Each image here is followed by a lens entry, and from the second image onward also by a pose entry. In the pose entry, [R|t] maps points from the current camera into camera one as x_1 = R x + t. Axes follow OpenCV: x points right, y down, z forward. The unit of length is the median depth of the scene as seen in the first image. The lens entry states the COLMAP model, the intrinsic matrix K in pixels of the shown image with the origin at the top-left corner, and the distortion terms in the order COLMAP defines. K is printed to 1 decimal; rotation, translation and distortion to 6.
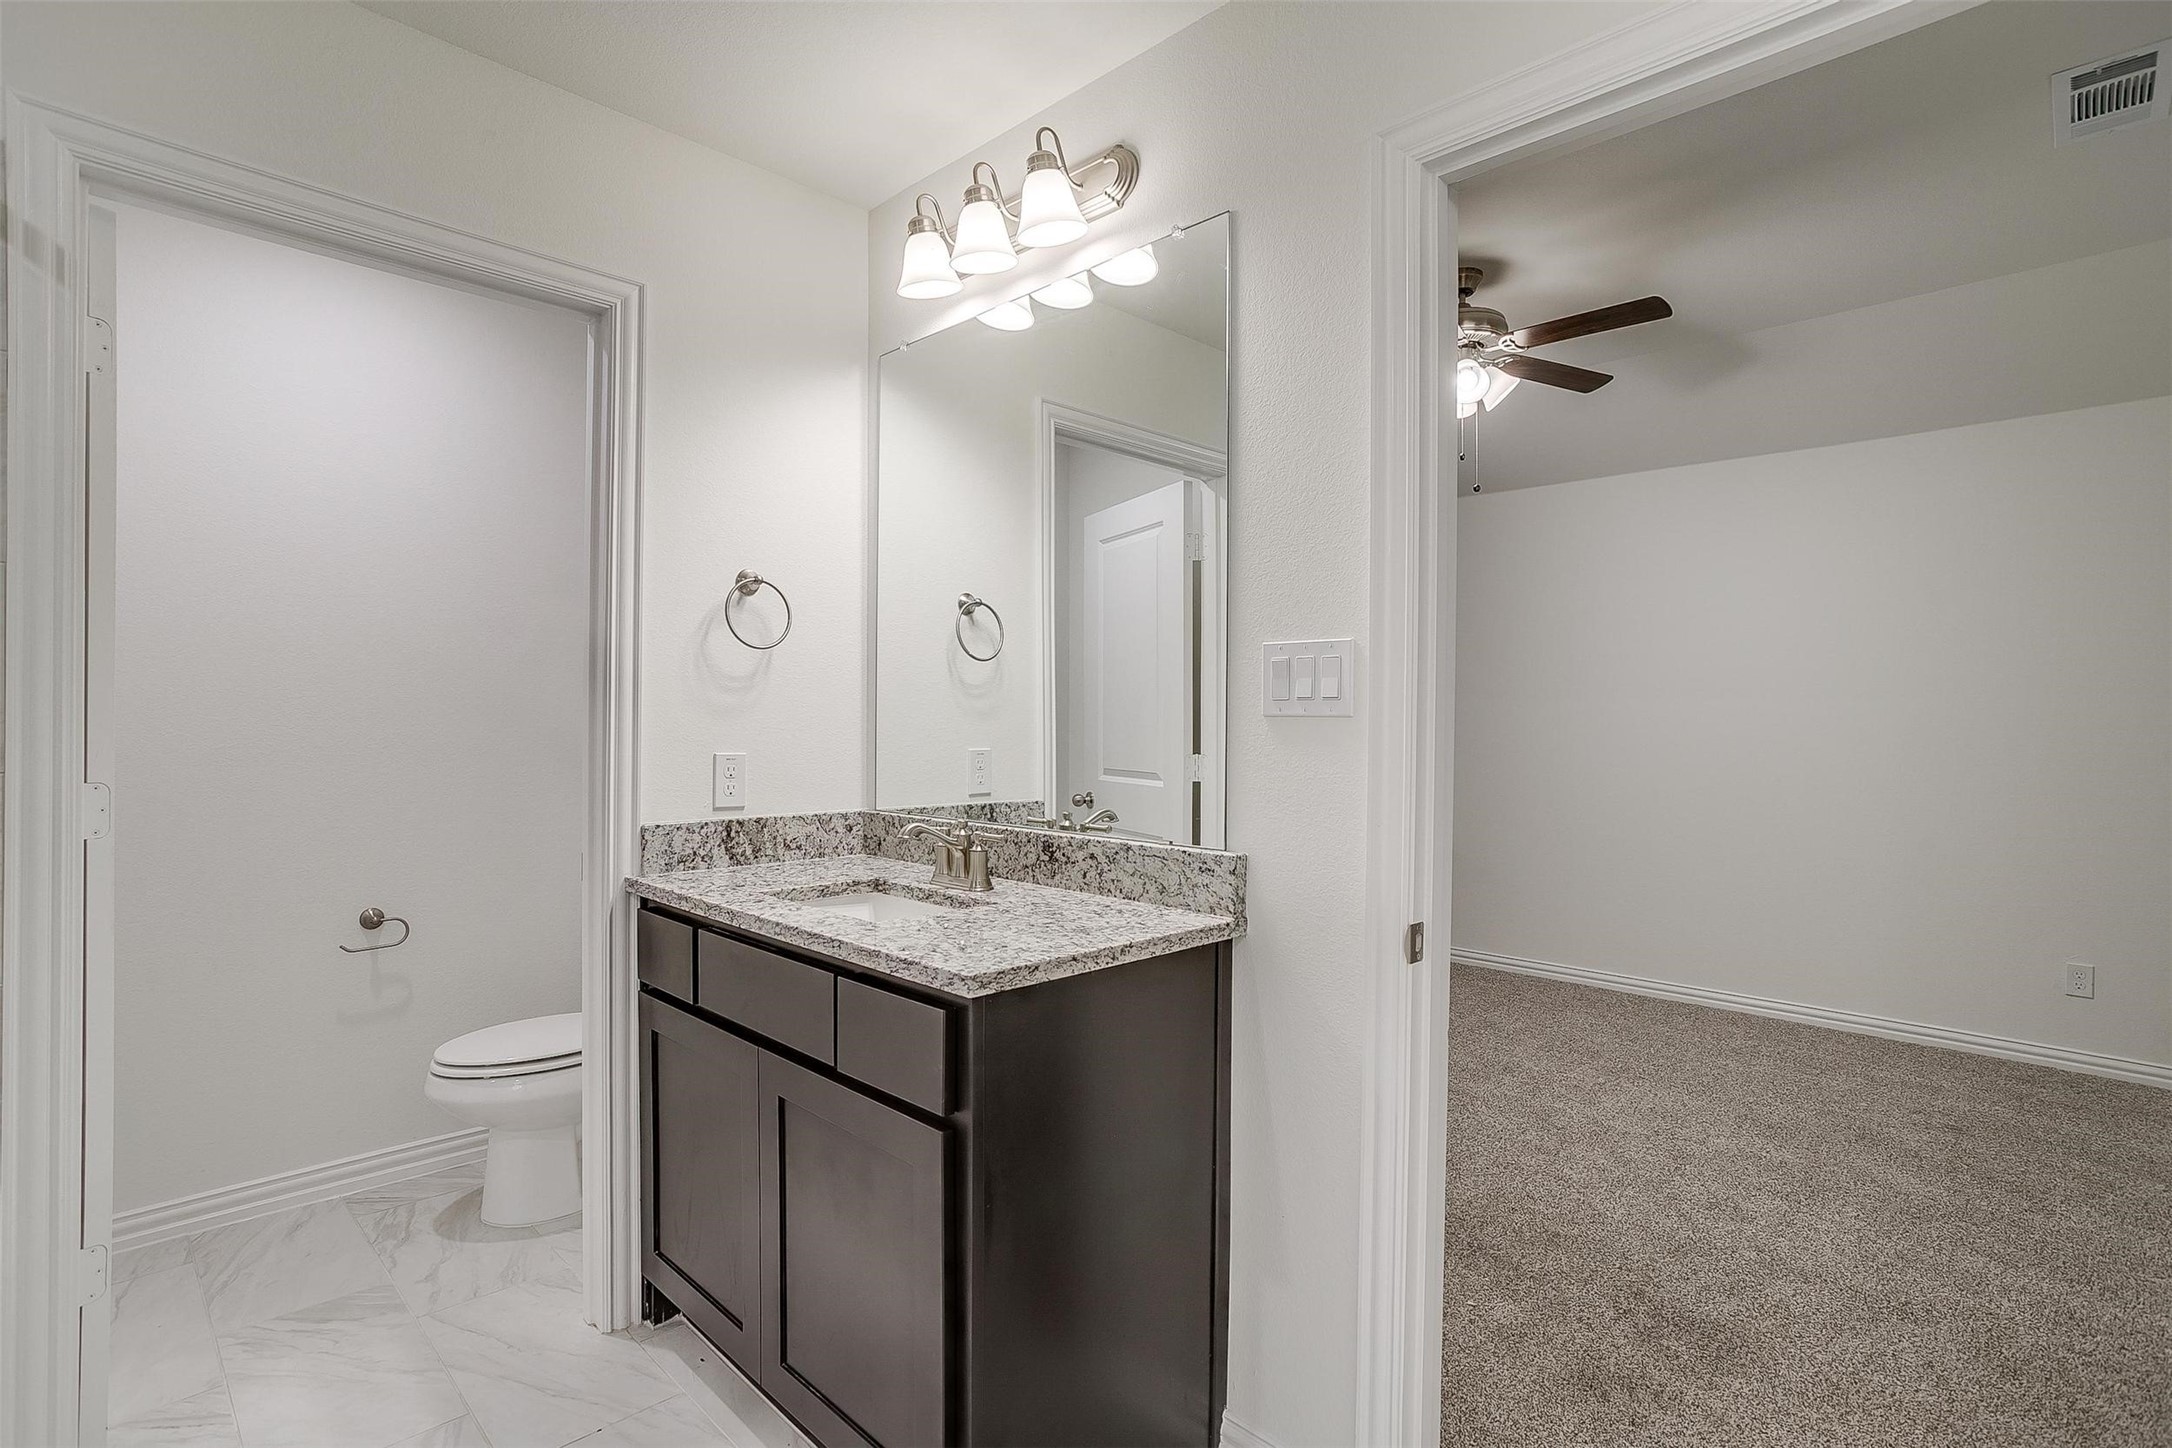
lens RADIAL K [[1063.6, 0, 1086.0], [0, 1063.6, 724.0], [0, 0, 1]] dist [-0.063686, 0.032580]
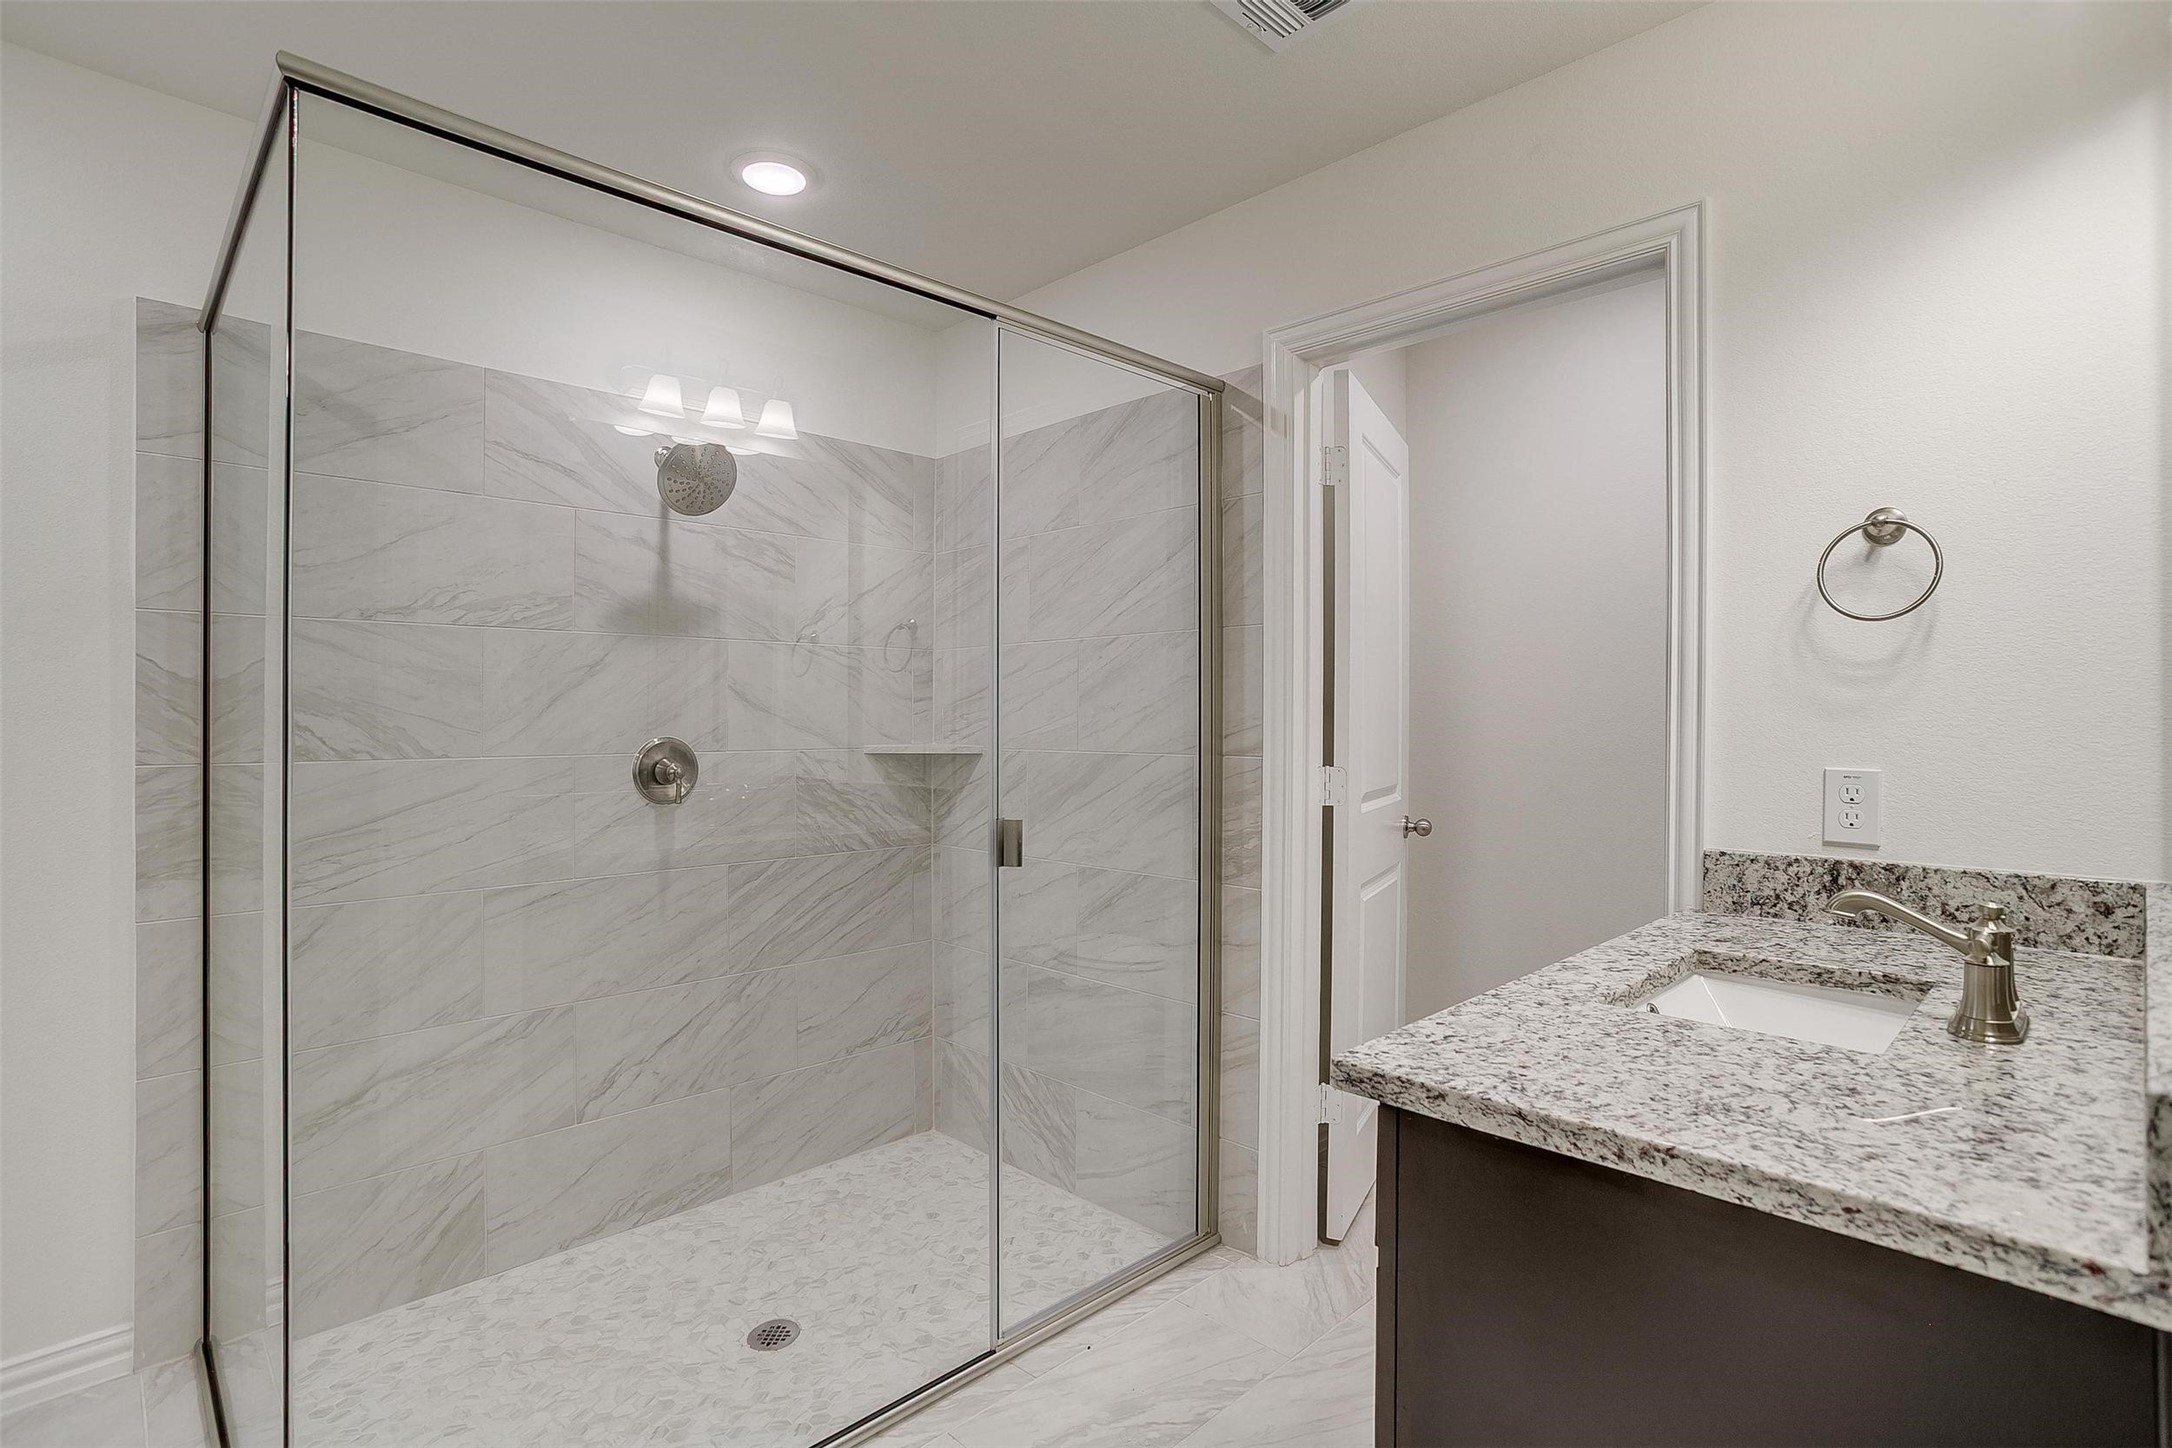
lens RADIAL K [[1055.2, 0, 1084.6], [0, 1055.2, 714.8], [0, 0, 1]] dist [-0.063227, 0.035084]
pose [[-0.014004, -0.009510, -0.999857, 0.388873], [-0.005290, 0.999941, -0.009436, 0.000052], [0.999888, 0.005157, -0.014053, 0.503170]]
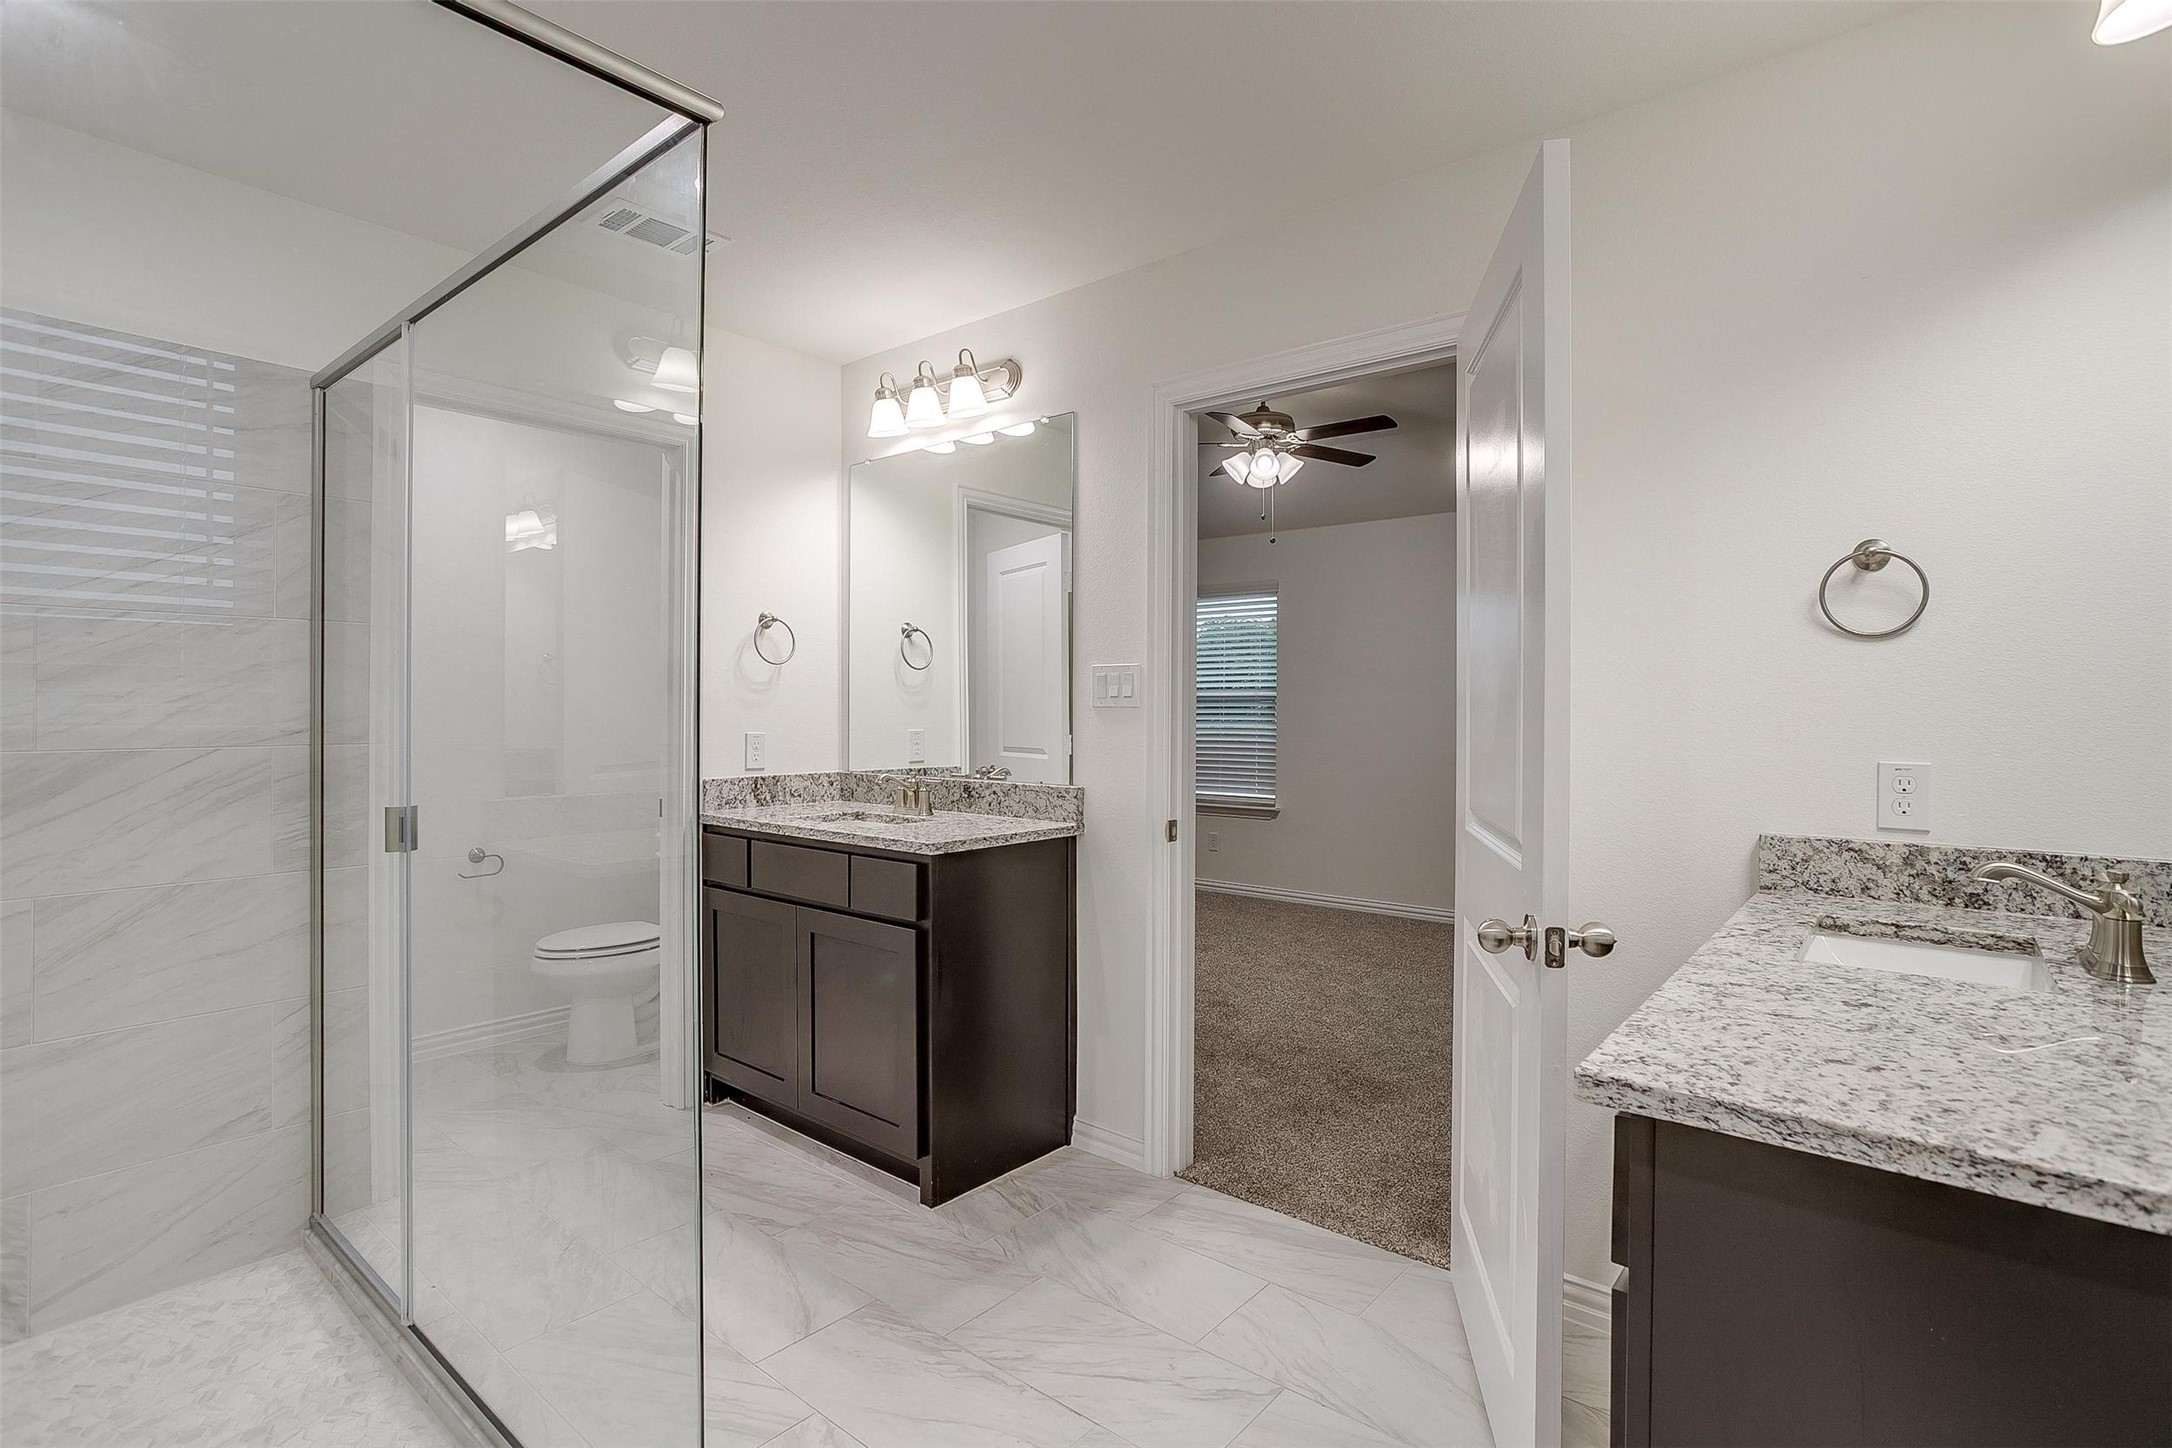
lens RADIAL K [[1055.2, 0, 1084.6], [0, 1055.2, 714.8], [0, 0, 1]] dist [-0.063227, 0.035084]
pose [[0.995942, -0.005158, 0.089851, -0.001183], [0.005036, 0.999986, 0.001577, 0.001701], [-0.089858, -0.001118, 0.995954, -0.564518]]
